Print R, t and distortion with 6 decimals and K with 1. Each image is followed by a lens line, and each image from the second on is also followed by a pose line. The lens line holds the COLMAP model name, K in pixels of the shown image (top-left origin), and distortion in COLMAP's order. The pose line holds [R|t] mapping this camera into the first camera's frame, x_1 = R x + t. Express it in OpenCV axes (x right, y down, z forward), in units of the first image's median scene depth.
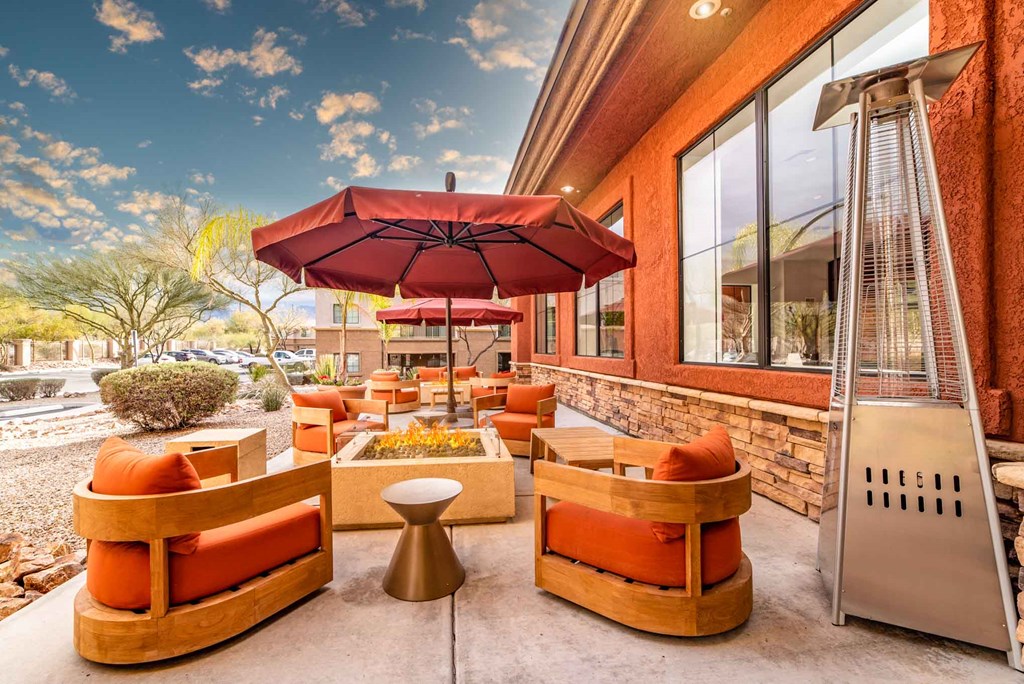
lens RADIAL K [[384.1, 0, 508.8], [0, 384.1, 347.1], [0, 0, 1]] dist [-0.001412, -0.000077]
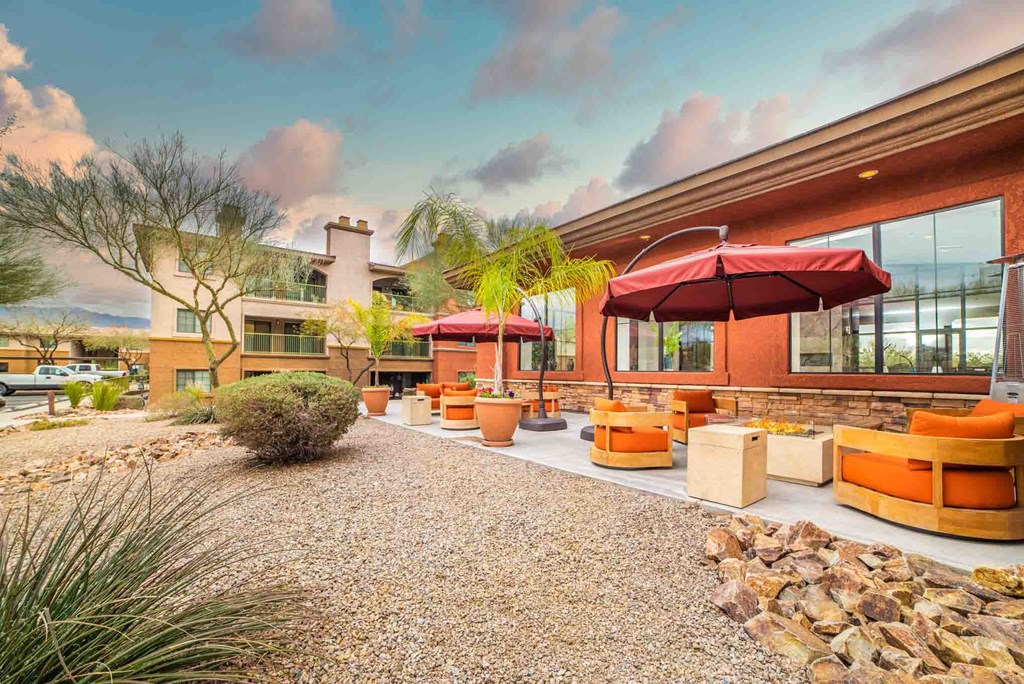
lens RADIAL K [[384.1, 0, 508.8], [0, 384.1, 347.1], [0, 0, 1]] dist [-0.001412, -0.000077]
pose [[0.923962, 0.041568, 0.380219, -1.261325], [-0.019507, 0.997904, -0.061694, 0.053825], [-0.381986, 0.049586, 0.922837, -0.036552]]
